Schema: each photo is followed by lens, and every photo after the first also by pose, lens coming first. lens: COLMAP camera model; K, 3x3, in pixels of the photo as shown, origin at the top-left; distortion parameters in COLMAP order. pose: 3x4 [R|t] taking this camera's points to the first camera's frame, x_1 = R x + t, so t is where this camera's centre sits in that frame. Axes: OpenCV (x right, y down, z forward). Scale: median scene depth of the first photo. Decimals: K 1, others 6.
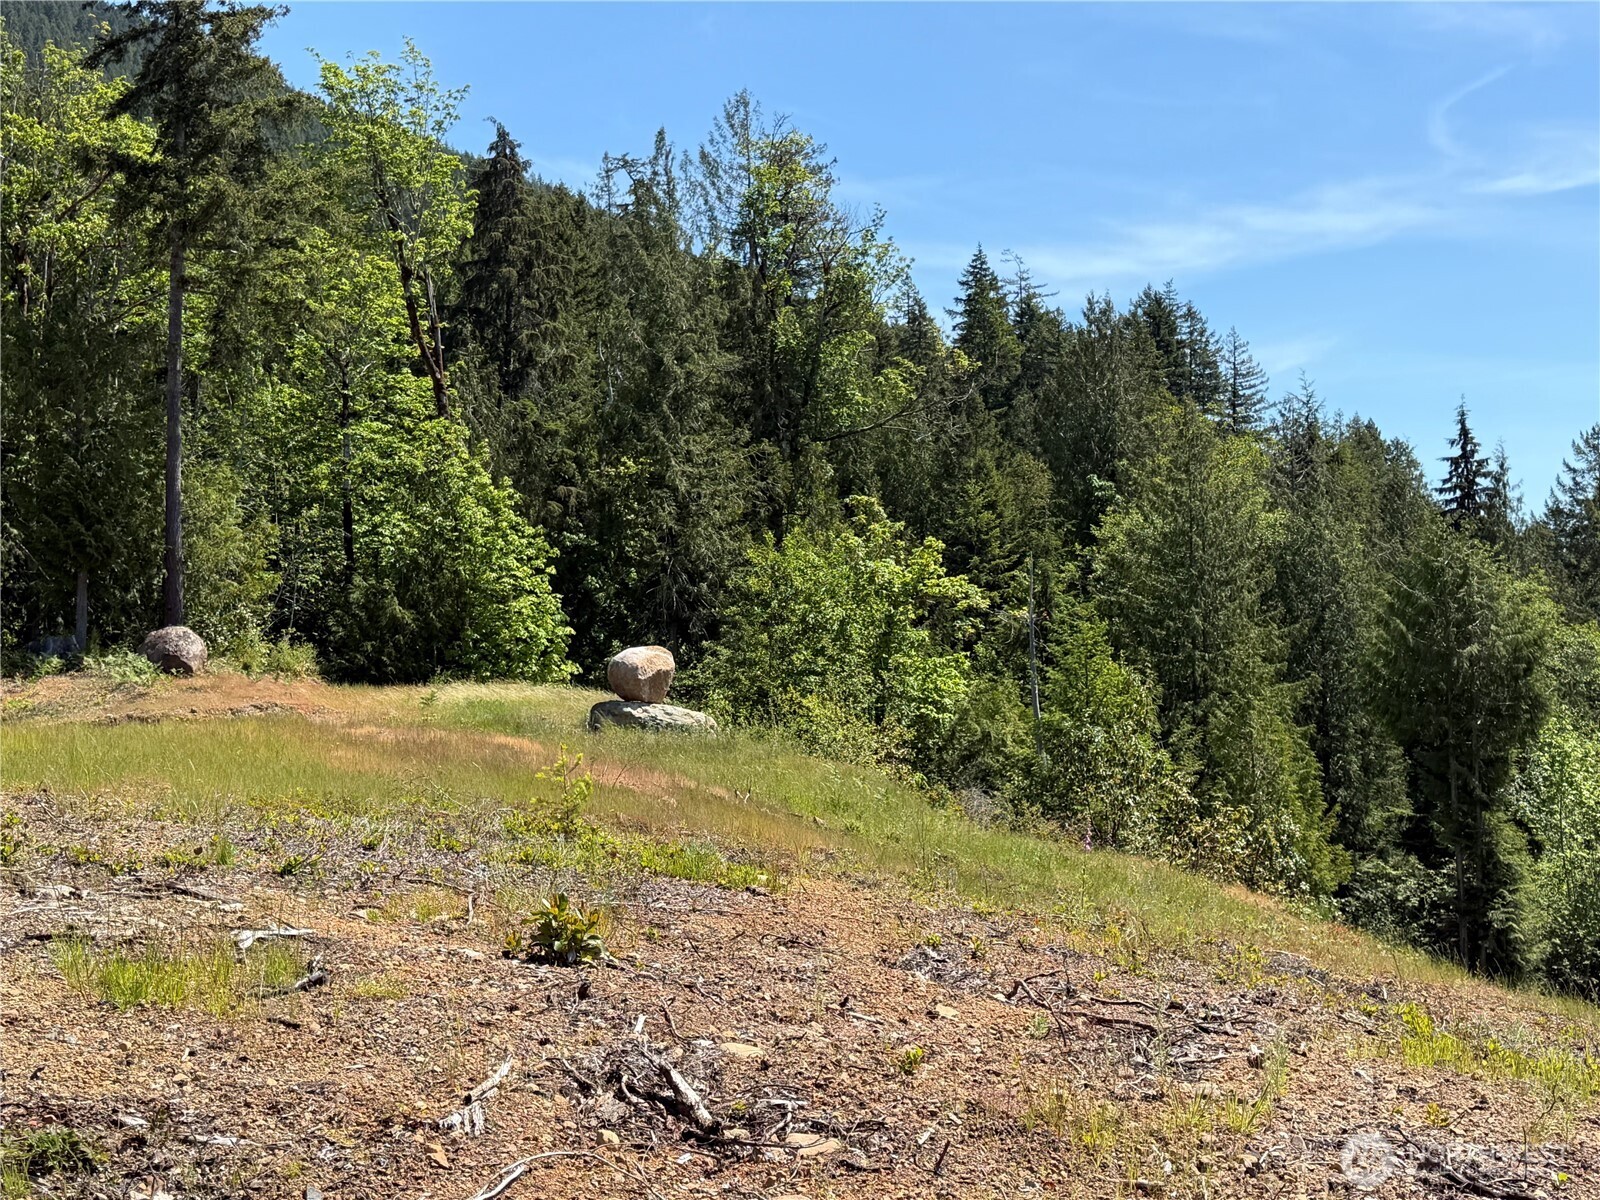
lens RADIAL K [[2077.1, 0, 799.4], [0, 2077.1, 612.2], [0, 0, 1]] dist [0.066242, 0.000000]
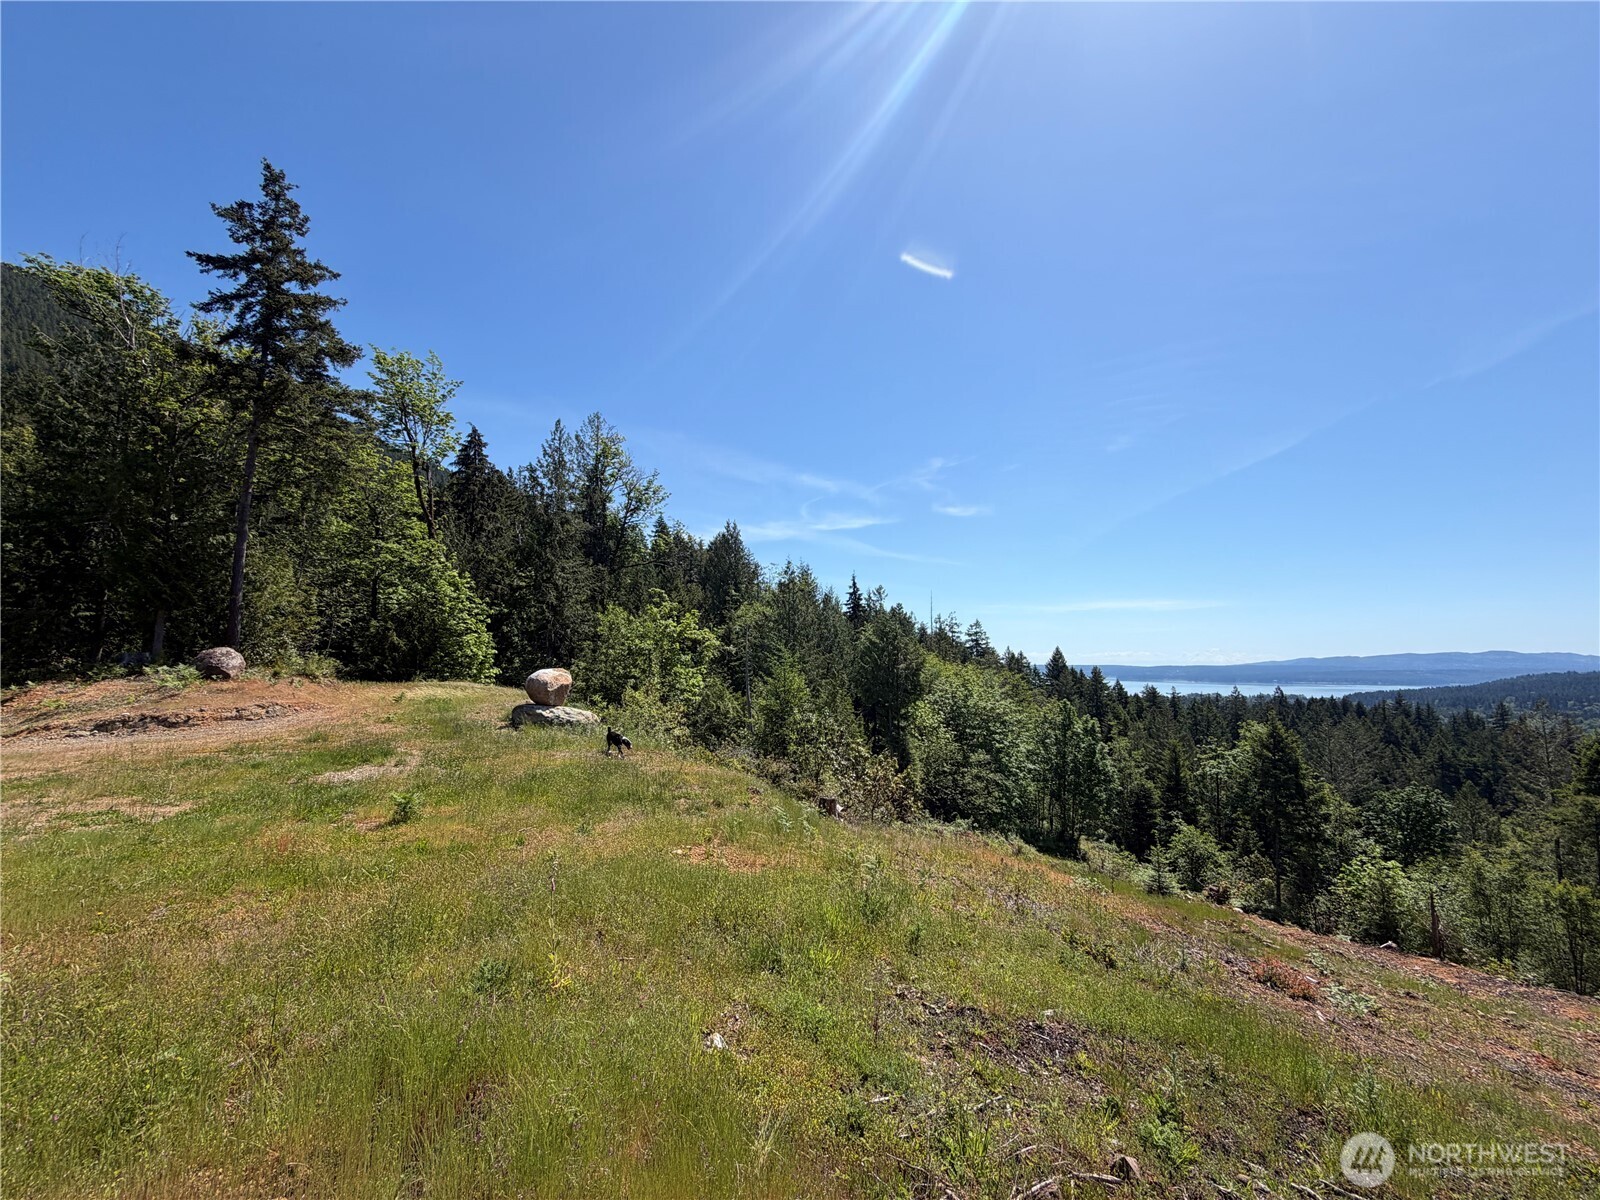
lens RADIAL K [[640.9, 0, 793.3], [0, 640.9, 605.7], [0, 0, 1]] dist [0.000610, 0.000120]
pose [[0.946968, 0.040901, 0.318713, -0.039912], [-0.022294, 0.997839, -0.061811, -0.003329], [-0.320552, 0.051428, 0.945834, 0.332019]]
